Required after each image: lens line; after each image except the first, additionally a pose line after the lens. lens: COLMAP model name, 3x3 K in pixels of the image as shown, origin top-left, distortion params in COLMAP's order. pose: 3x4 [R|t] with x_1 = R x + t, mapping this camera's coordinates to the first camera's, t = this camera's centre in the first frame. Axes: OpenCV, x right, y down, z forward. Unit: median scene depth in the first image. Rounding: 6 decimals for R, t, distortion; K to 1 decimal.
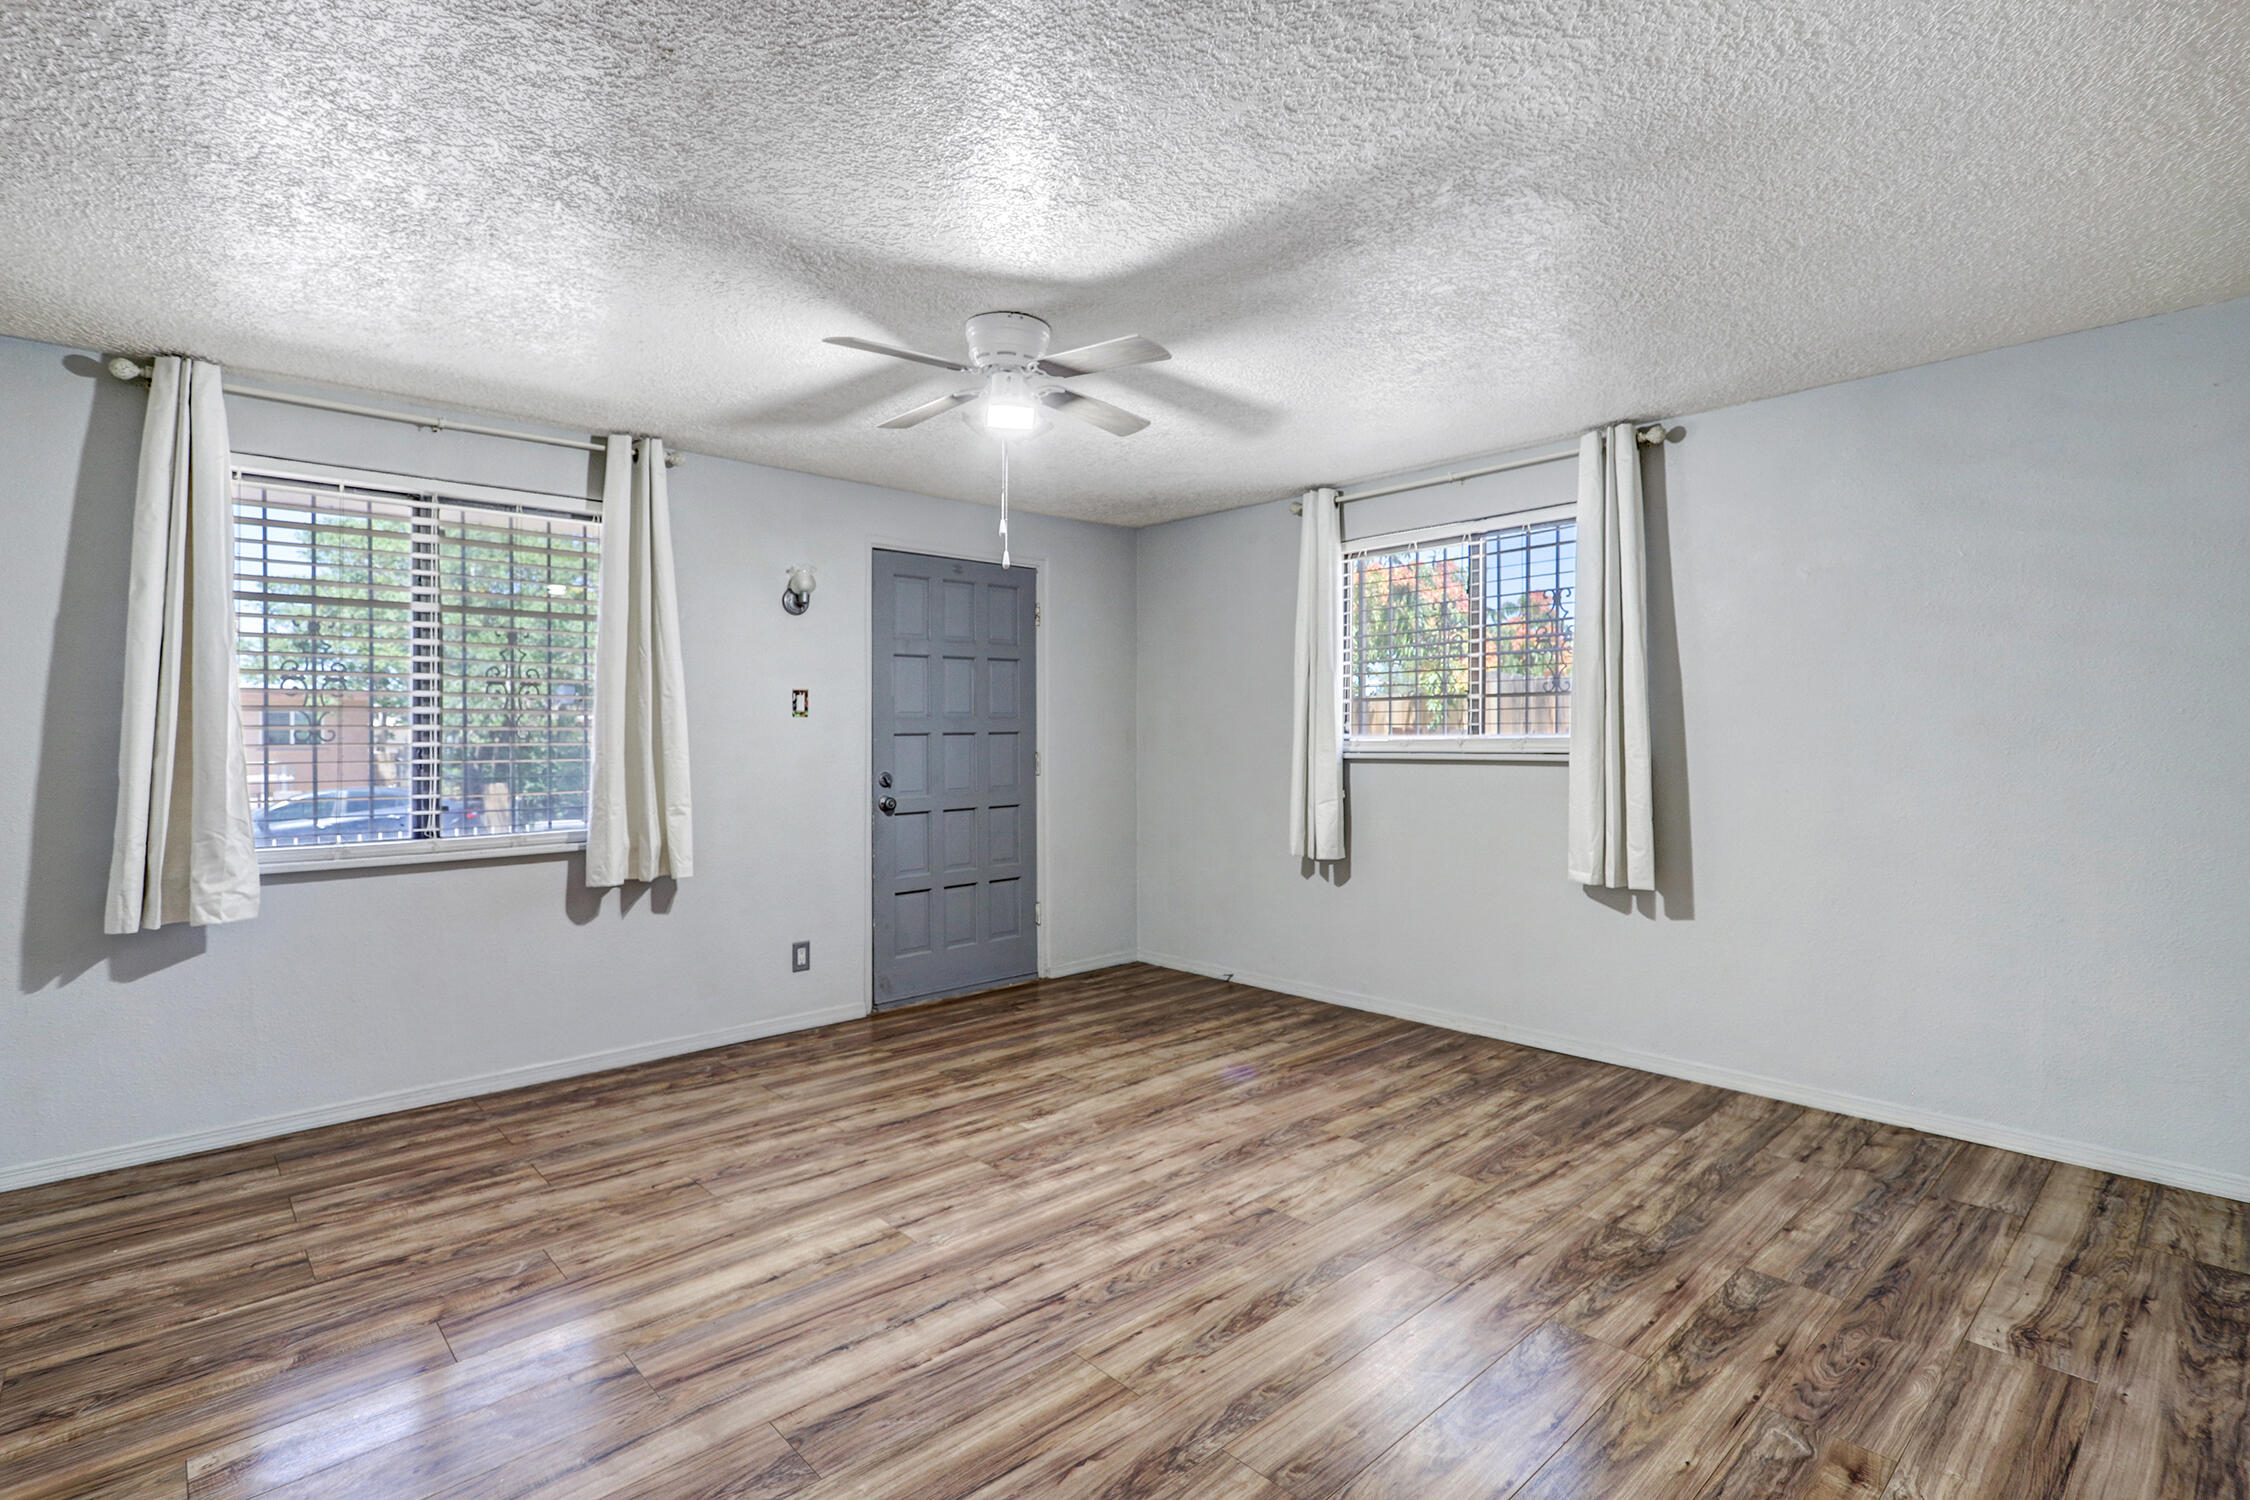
lens RADIAL K [[1065.5, 0, 1128.2], [0, 1065.5, 738.3], [0, 0, 1]] dist [-0.000761, -0.000222]
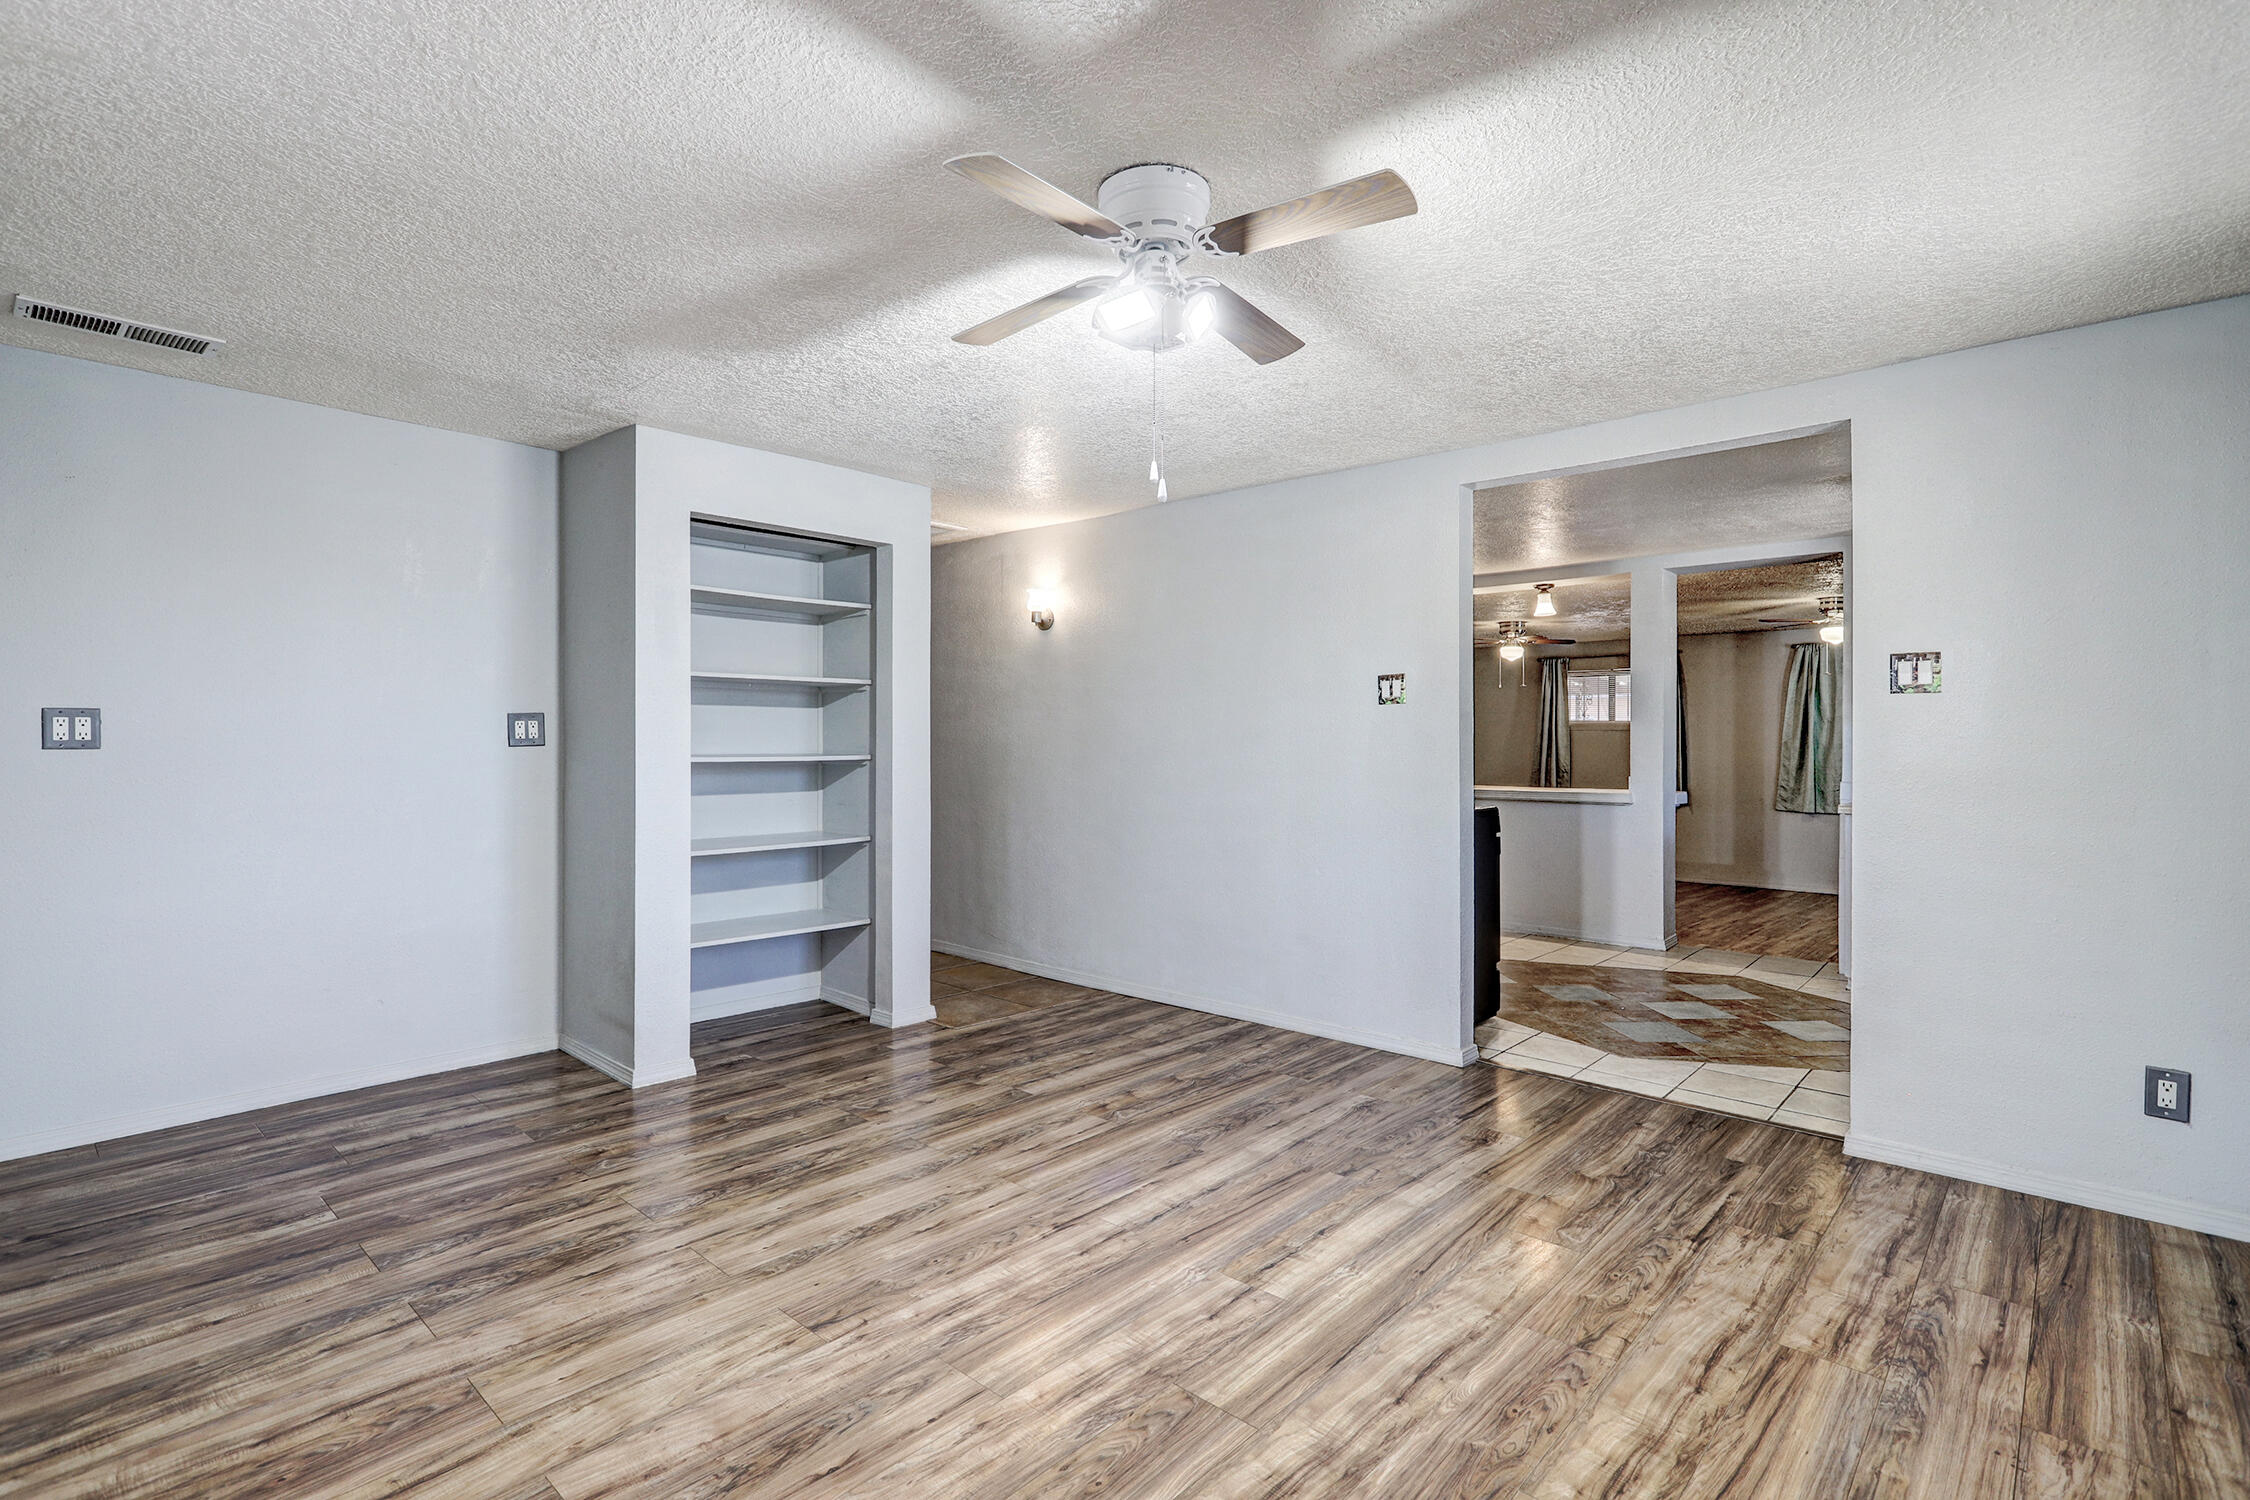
lens RADIAL K [[1065.5, 0, 1126.5], [0, 1065.5, 747.7], [0, 0, 1]] dist [-0.000761, -0.000222]
pose [[-0.996238, 0.003416, -0.086589, -0.035799], [0.002864, 0.999975, 0.006505, -0.002408], [0.086609, 0.006232, -0.996223, 1.913537]]
